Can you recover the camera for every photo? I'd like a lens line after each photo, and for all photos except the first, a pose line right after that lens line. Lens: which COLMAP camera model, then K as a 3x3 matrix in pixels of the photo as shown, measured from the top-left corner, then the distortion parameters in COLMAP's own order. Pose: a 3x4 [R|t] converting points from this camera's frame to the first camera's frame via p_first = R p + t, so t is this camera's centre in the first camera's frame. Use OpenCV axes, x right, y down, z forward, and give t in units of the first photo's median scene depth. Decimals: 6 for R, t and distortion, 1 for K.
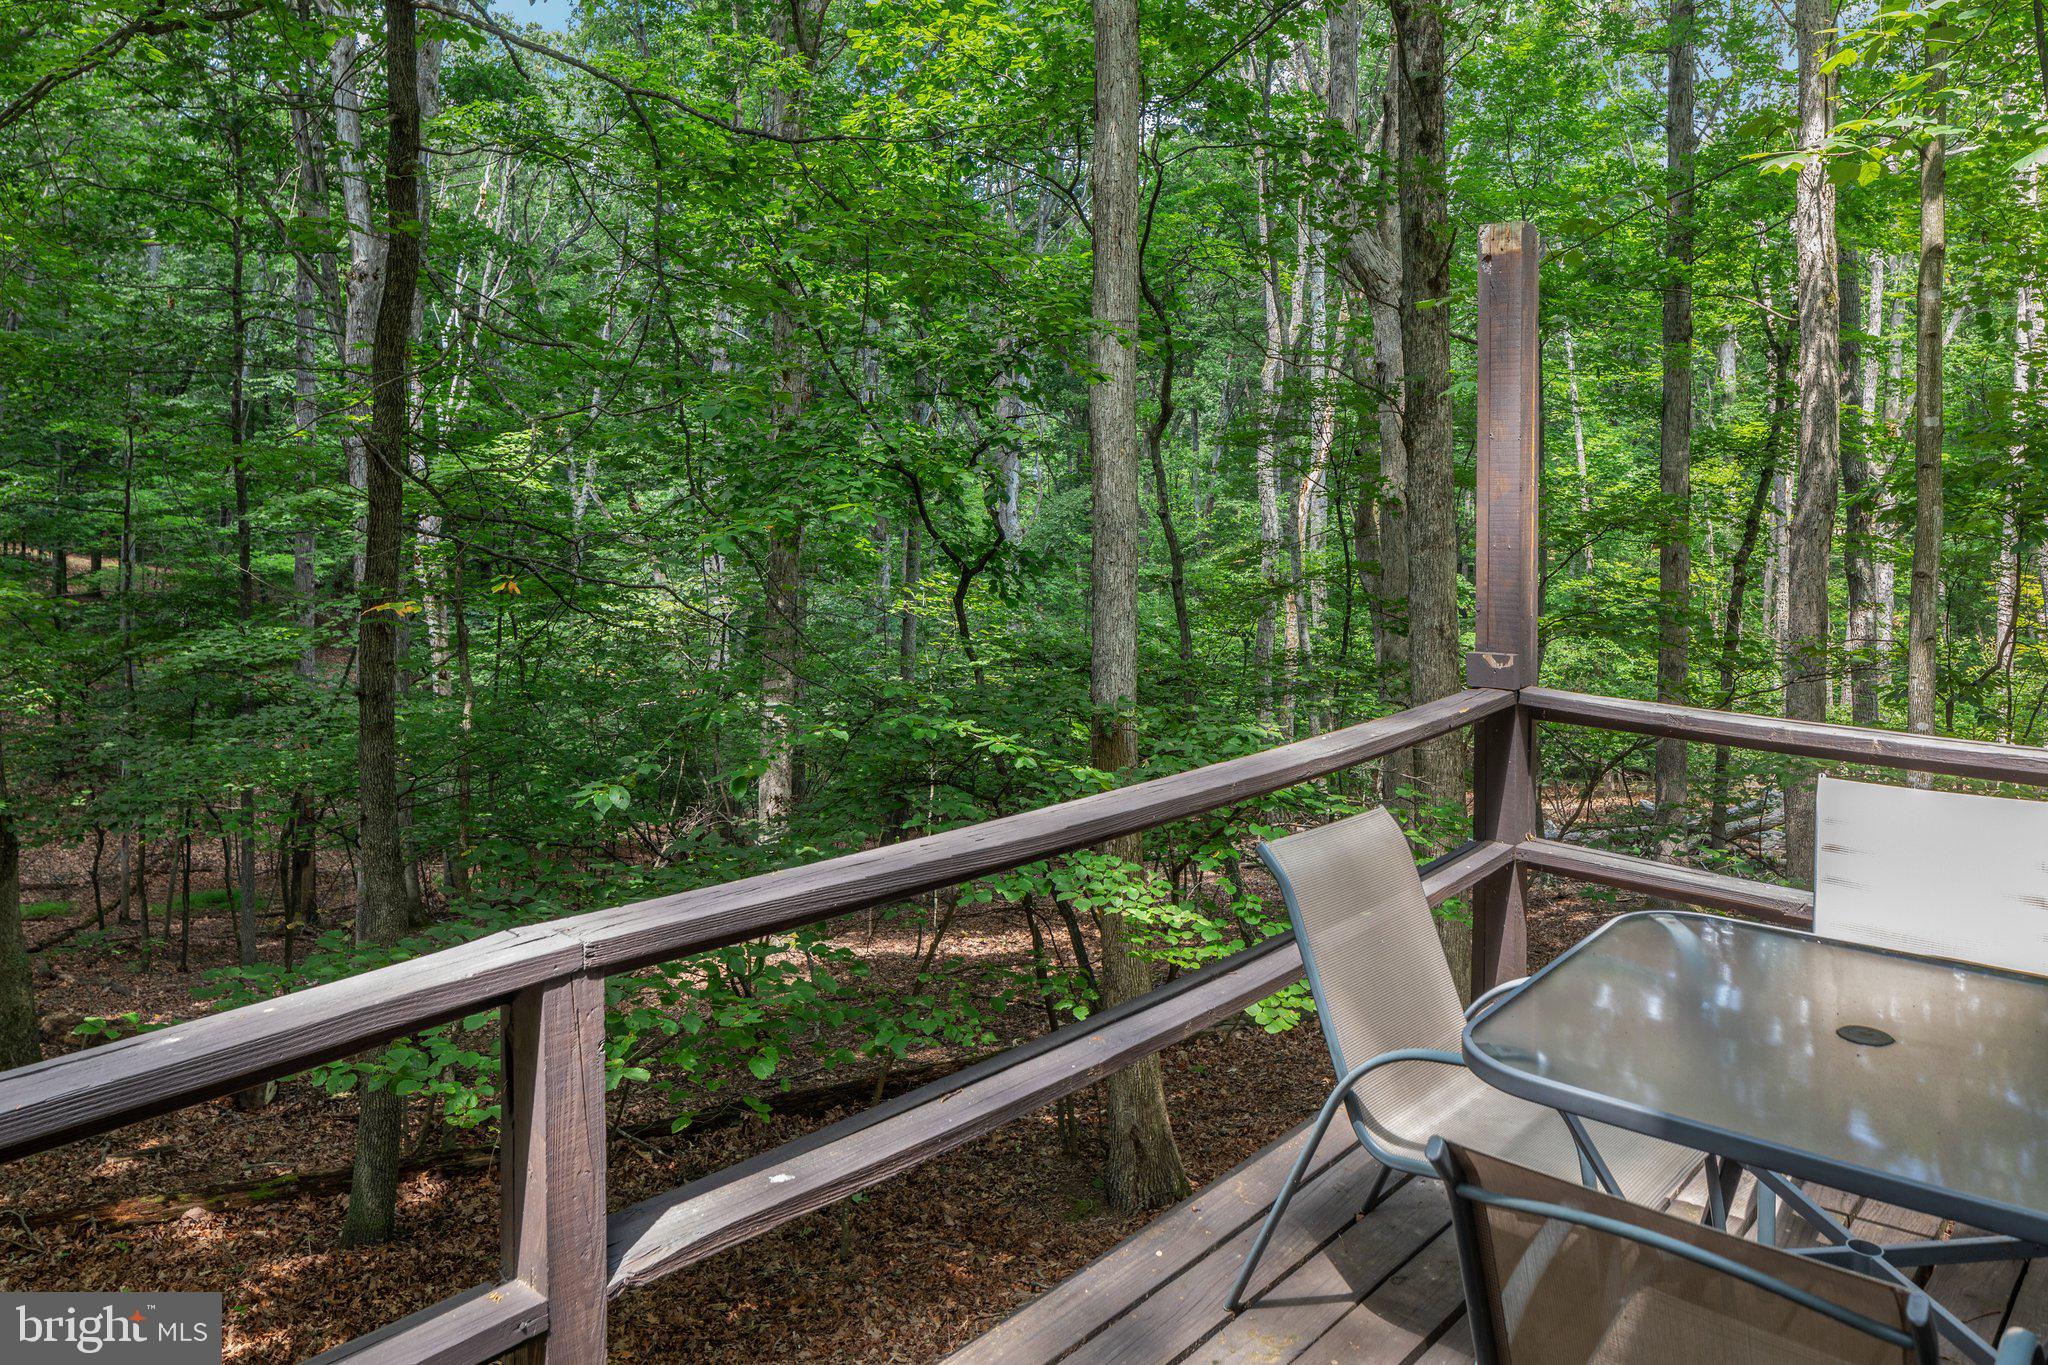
lens RADIAL K [[1388.7, 0, 1026.6], [0, 1388.7, 672.9], [0, 0, 1]] dist [-0.005066, -0.001670]
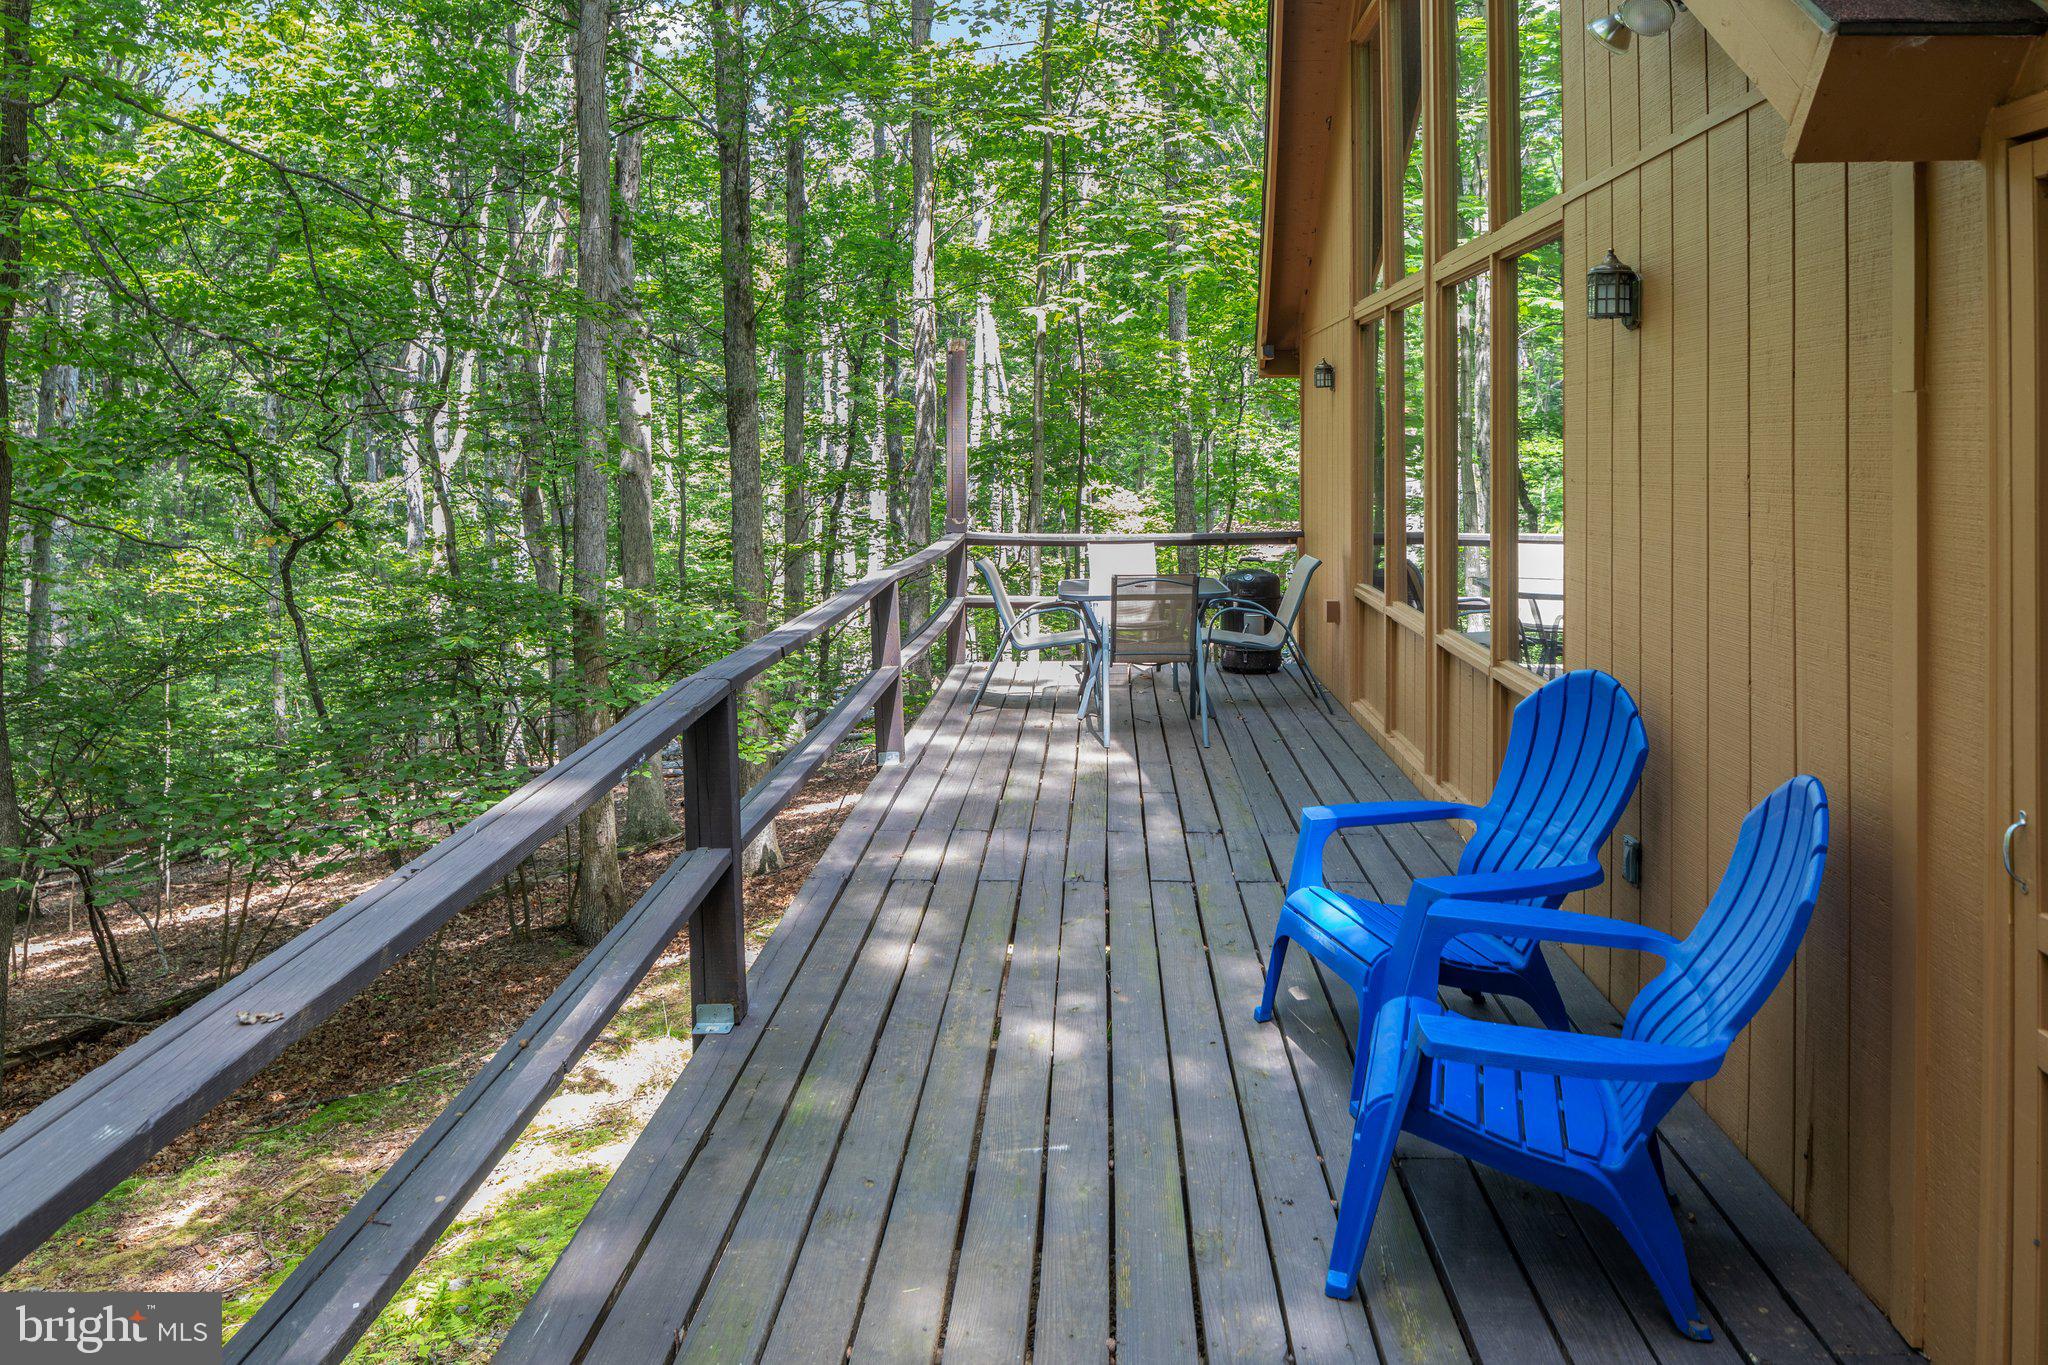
lens RADIAL K [[1388.7, 0, 1026.6], [0, 1388.7, 672.9], [0, 0, 1]] dist [-0.005066, -0.001670]
pose [[0.788859, -0.091295, 0.607756, -0.348000], [0.079936, 0.995746, 0.045822, 0.048696], [-0.609354, 0.012435, 0.792801, -0.328448]]
